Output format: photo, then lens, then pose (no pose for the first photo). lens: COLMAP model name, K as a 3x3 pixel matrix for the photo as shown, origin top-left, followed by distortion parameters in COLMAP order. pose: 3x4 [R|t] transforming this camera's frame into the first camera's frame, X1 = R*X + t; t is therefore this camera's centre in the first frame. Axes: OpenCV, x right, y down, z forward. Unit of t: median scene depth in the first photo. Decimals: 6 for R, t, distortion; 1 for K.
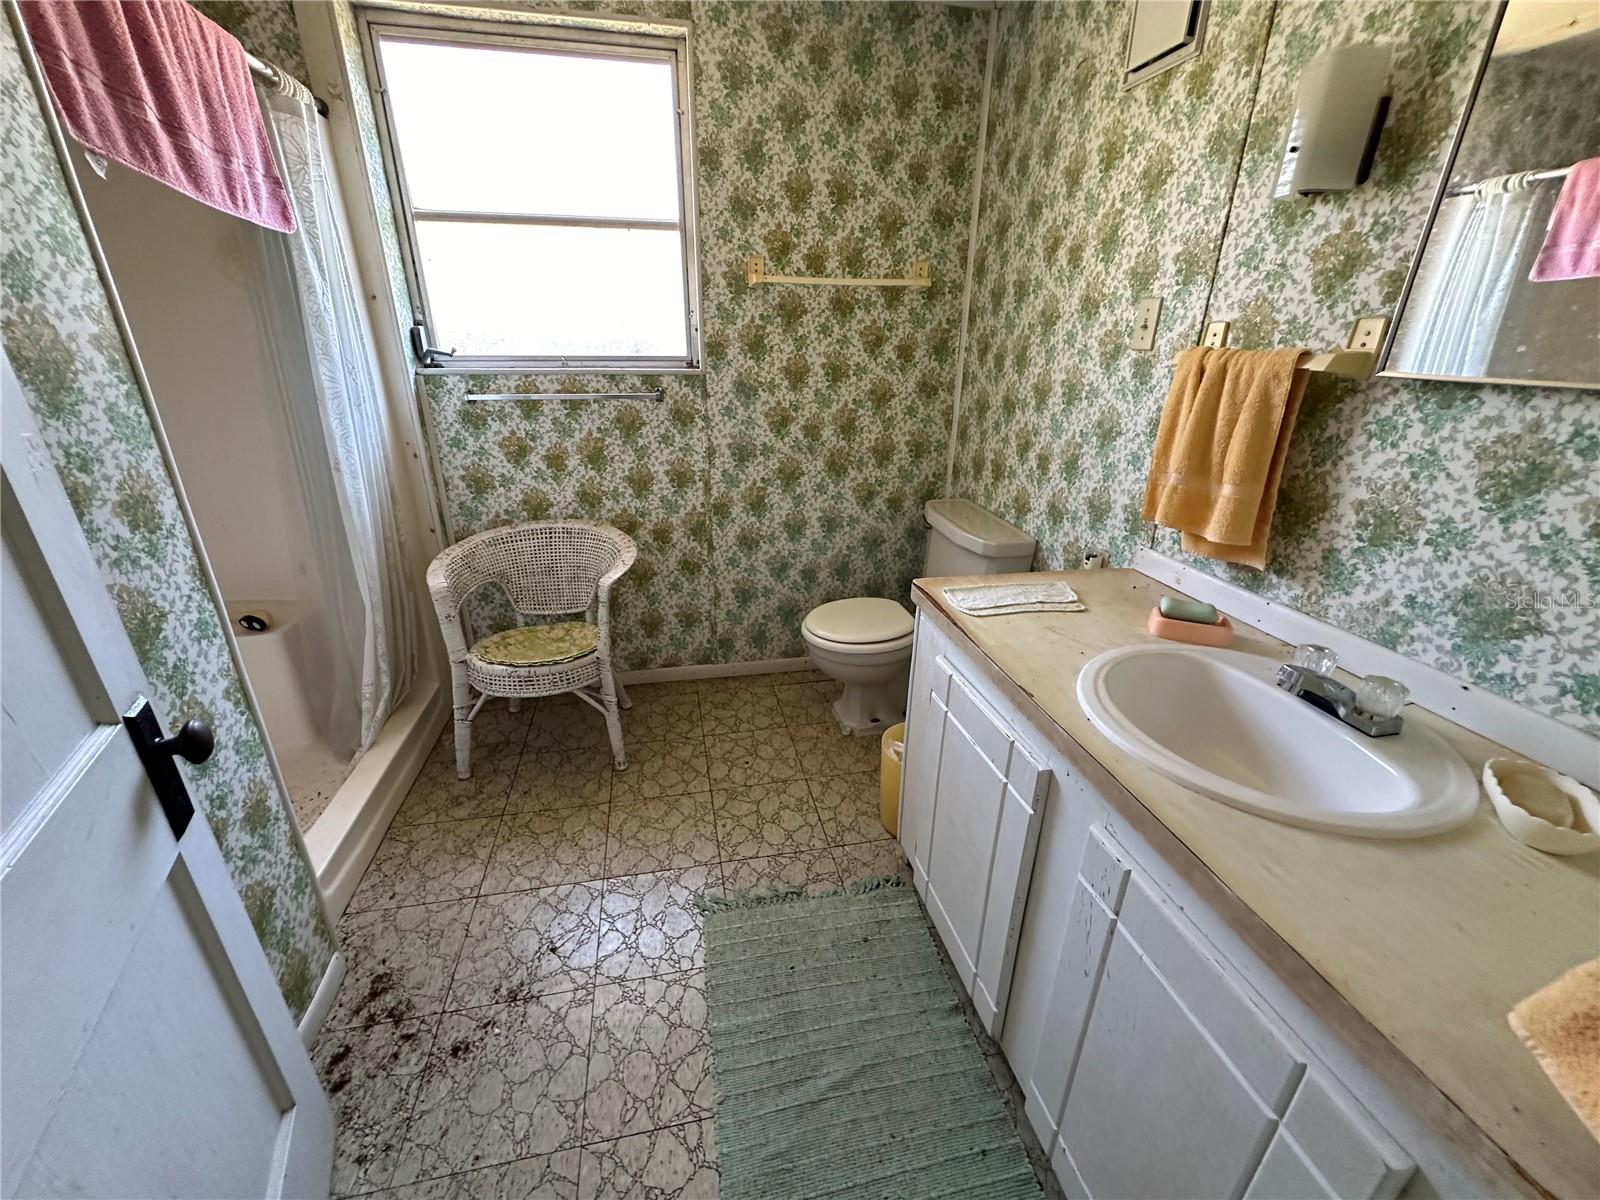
lens RADIAL K [[637.7, 0, 796.4], [0, 637.7, 601.4], [0, 0, 1]] dist [-0.003570, 0.000742]
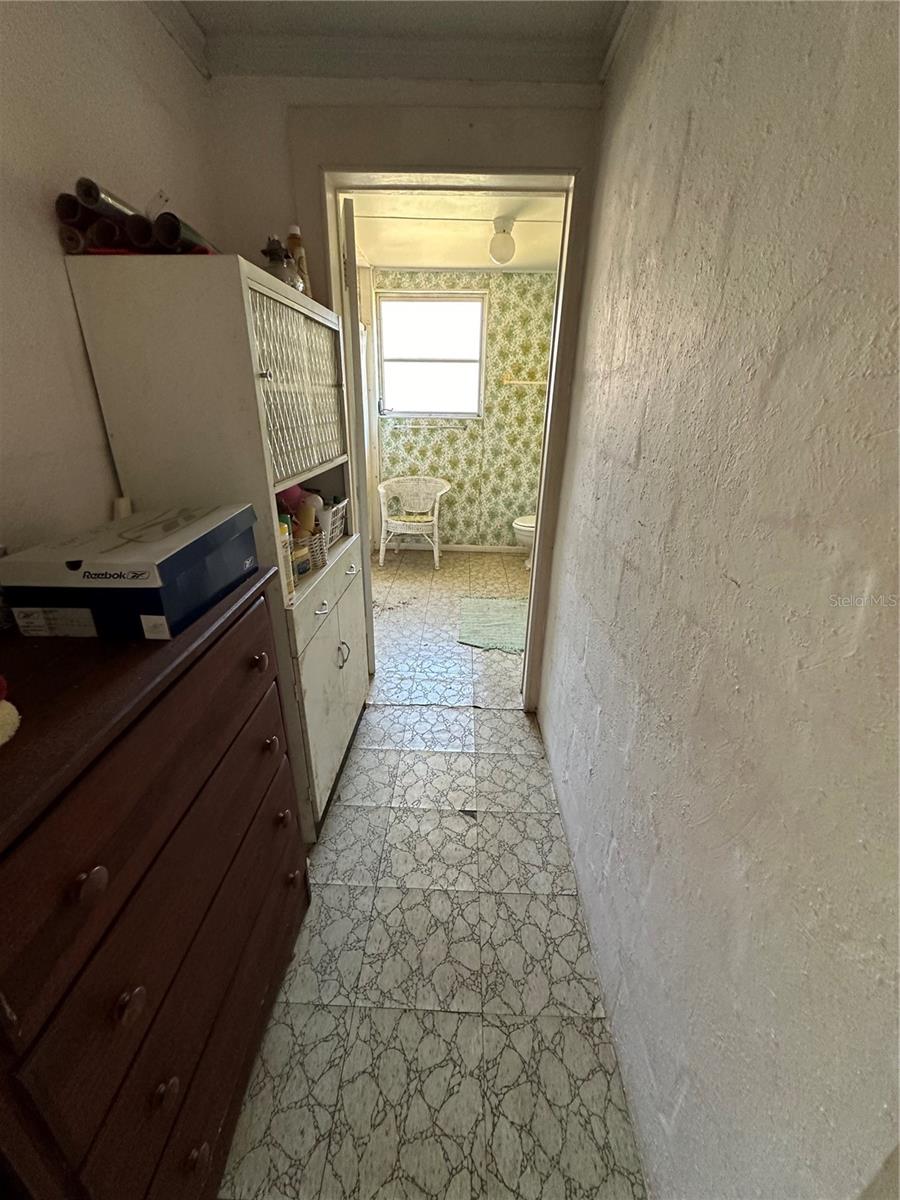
lens RADIAL K [[478.2, 0, 450.1], [0, 478.2, 598.6], [0, 0, 1]] dist [-0.003570, 0.000742]
pose [[0.972257, 0.093956, -0.214216, 0.218887], [-0.094640, 0.995486, 0.007085, 0.380782], [0.213914, 0.013385, 0.976761, -0.946373]]
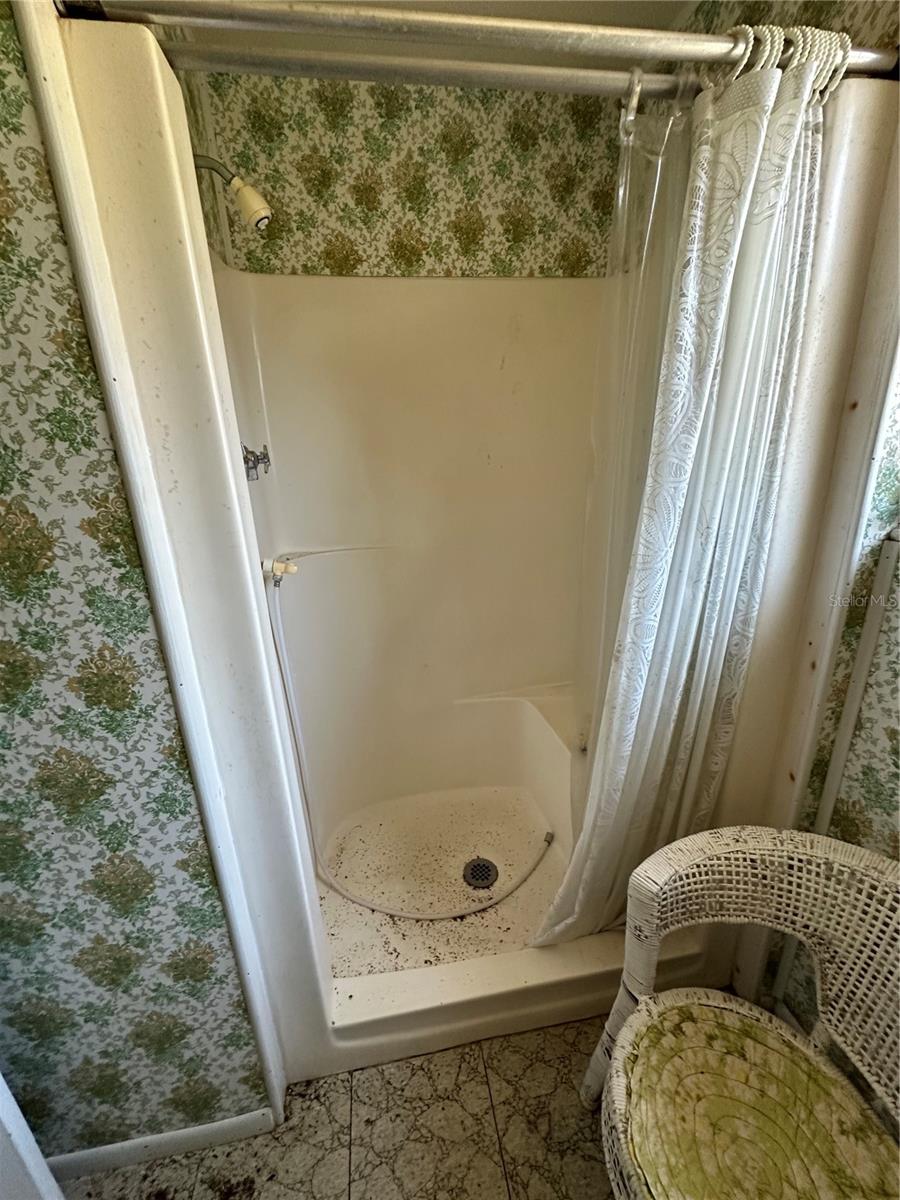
lens RADIAL K [[478.2, 0, 448.9], [0, 478.2, 602.7], [0, 0, 1]] dist [-0.003570, 0.000742]
pose [[-0.041979, 0.294590, -0.954701, -0.182062], [-0.339145, 0.894608, 0.290959, -0.300026], [0.939797, 0.335996, 0.062354, 0.646350]]
